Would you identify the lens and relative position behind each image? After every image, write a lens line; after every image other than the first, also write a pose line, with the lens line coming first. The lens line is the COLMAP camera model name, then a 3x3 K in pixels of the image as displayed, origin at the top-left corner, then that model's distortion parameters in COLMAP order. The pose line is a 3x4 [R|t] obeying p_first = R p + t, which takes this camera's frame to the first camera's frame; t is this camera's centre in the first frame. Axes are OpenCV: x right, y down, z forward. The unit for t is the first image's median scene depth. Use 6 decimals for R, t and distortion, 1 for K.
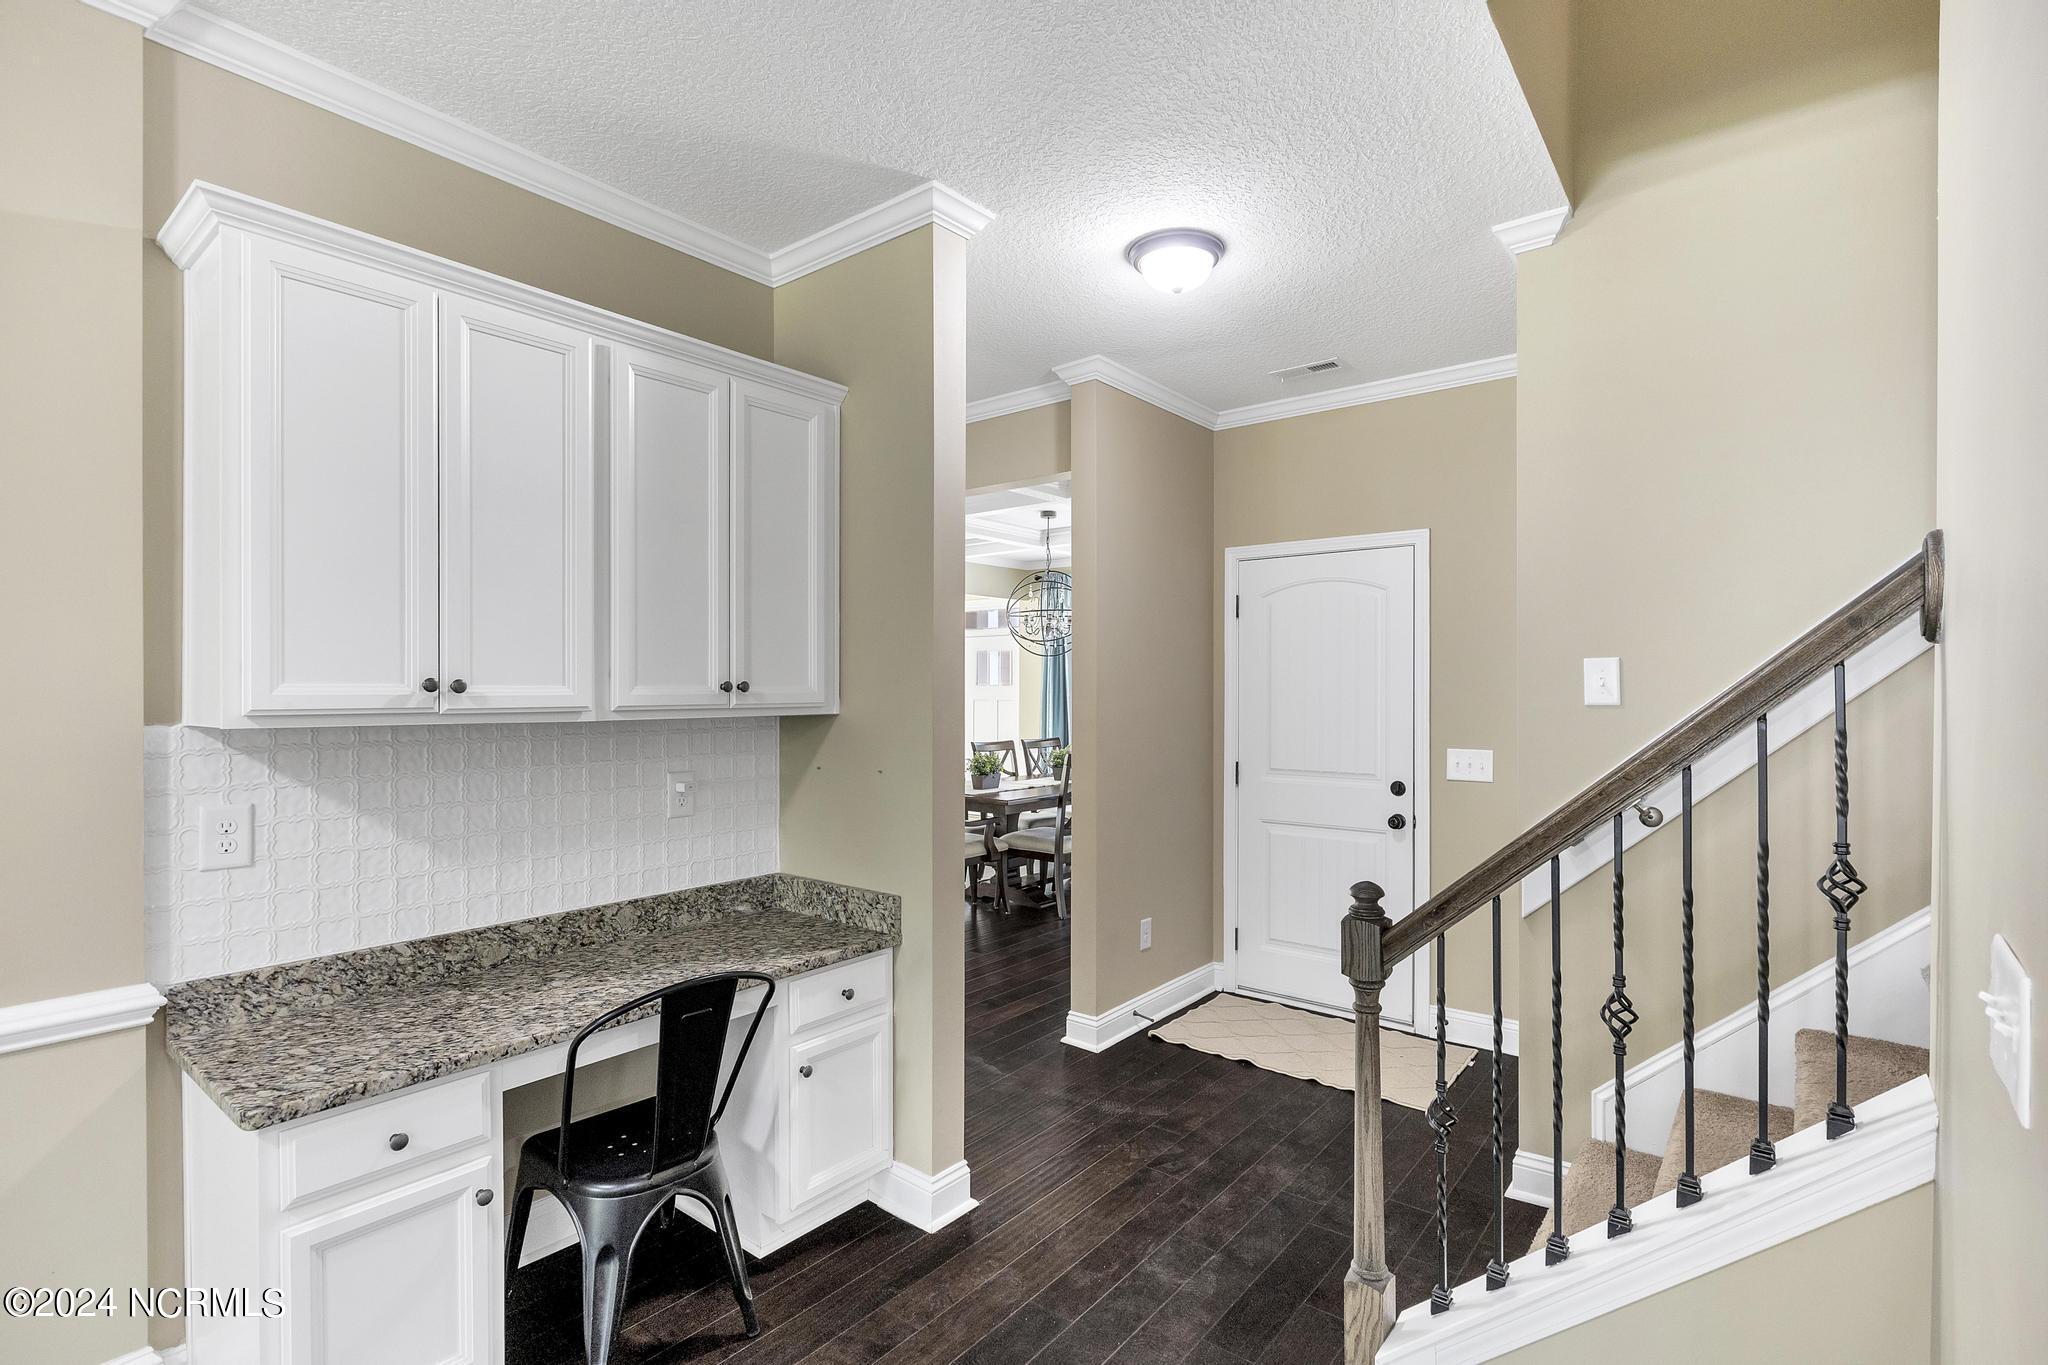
lens RADIAL K [[903.5, 0, 1035.6], [0, 903.5, 686.5], [0, 0, 1]] dist [-0.000475, -0.000059]
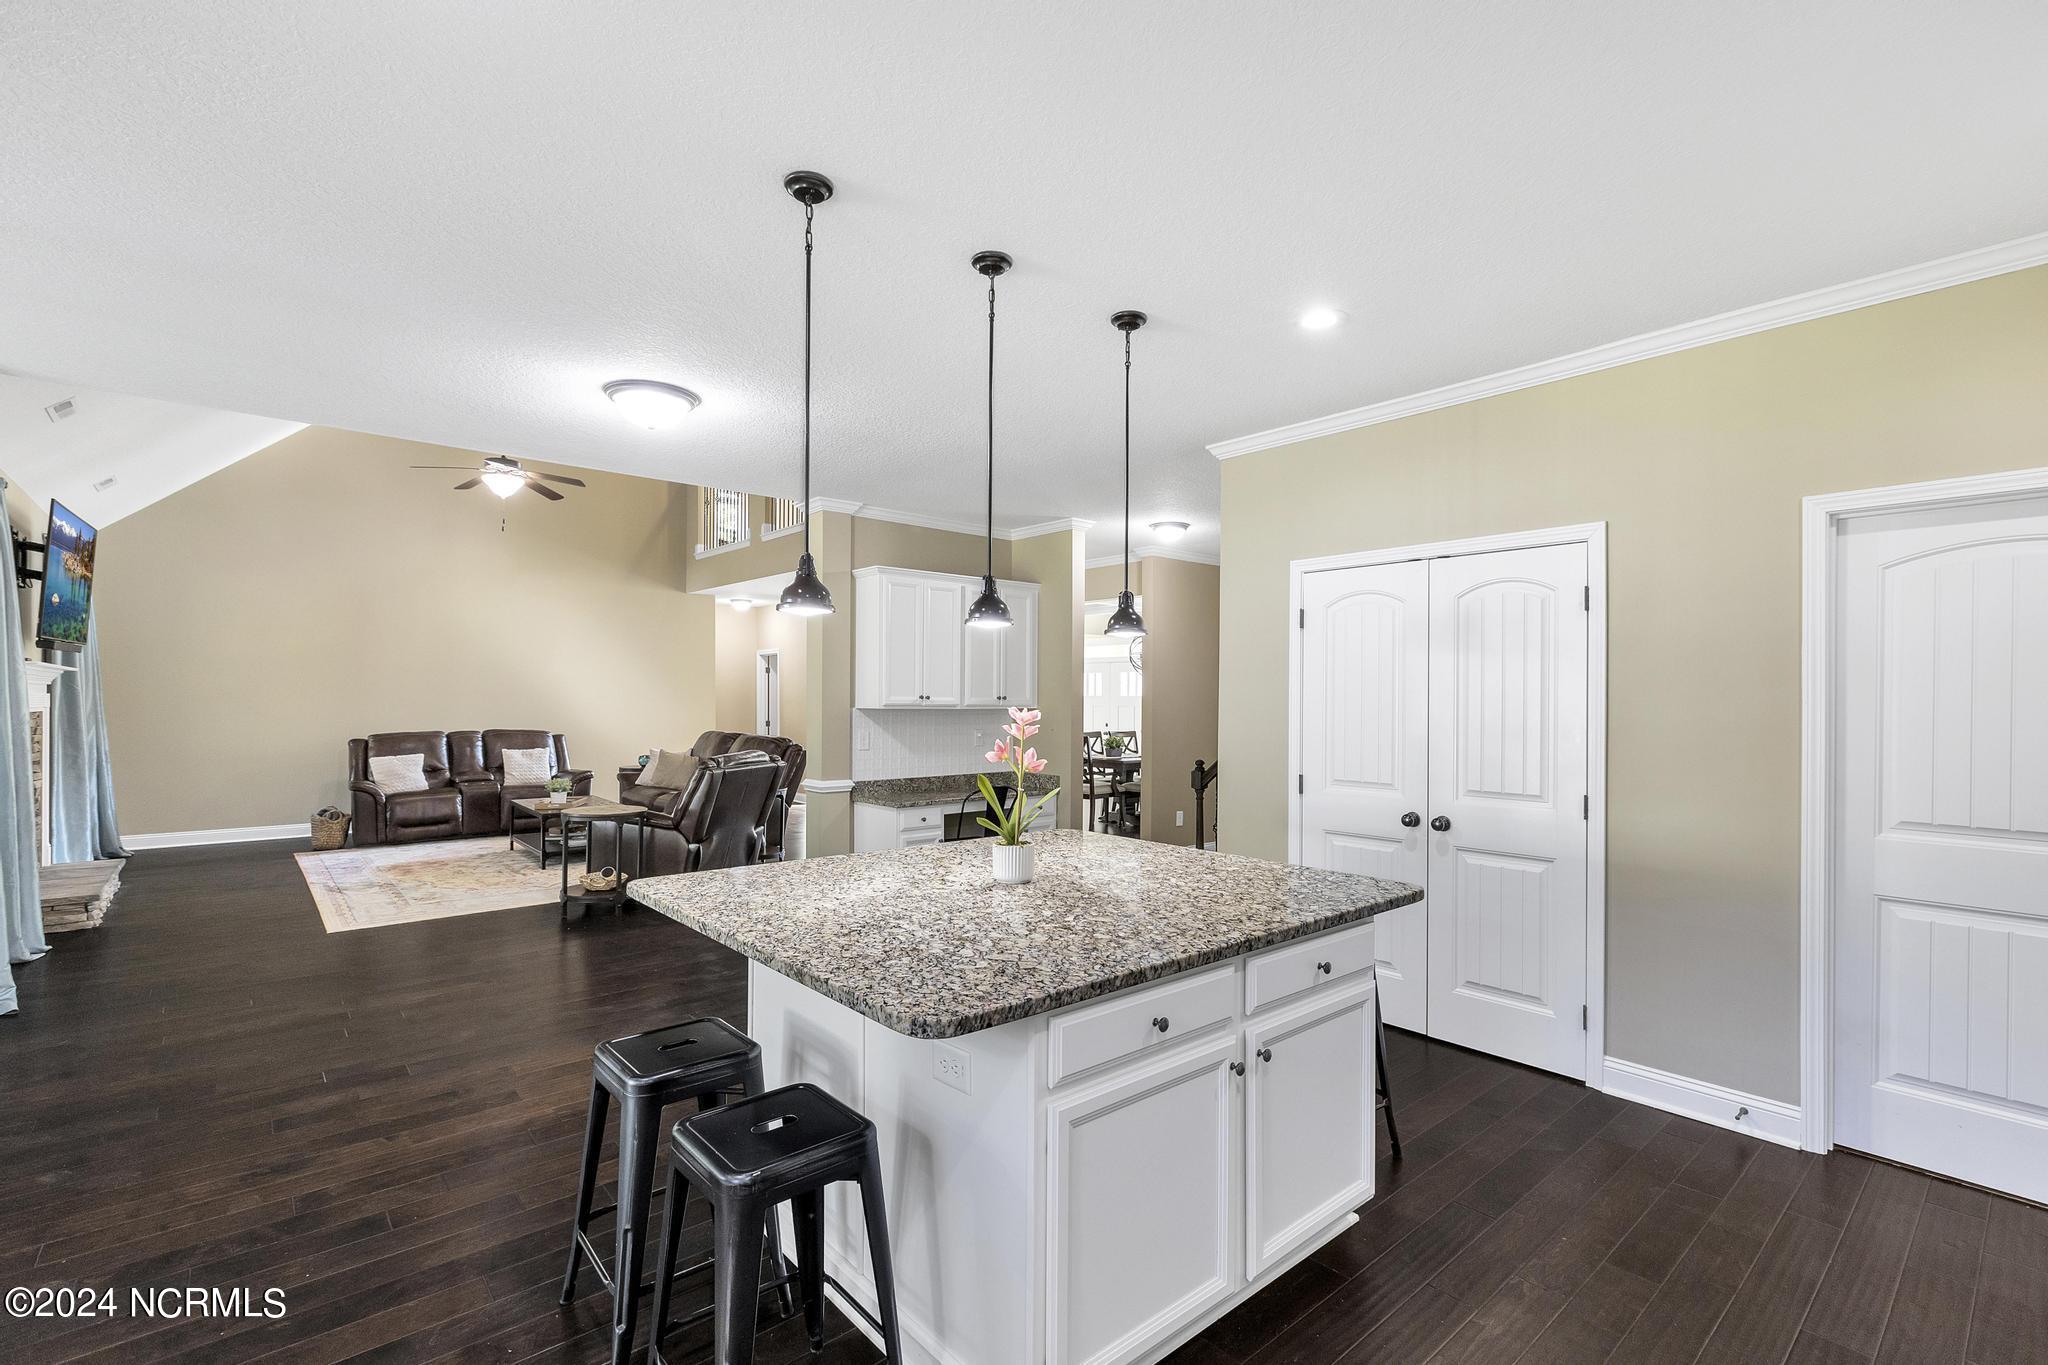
lens RADIAL K [[919.5, 0, 1030.3], [0, 919.5, 697.4], [0, 0, 1]] dist [0.000210, -0.000149]
pose [[0.980586, 0.005184, -0.196020, 0.359642], [-0.004768, 0.999985, 0.002596, -0.010365], [0.196030, -0.001611, 0.980597, -2.029336]]
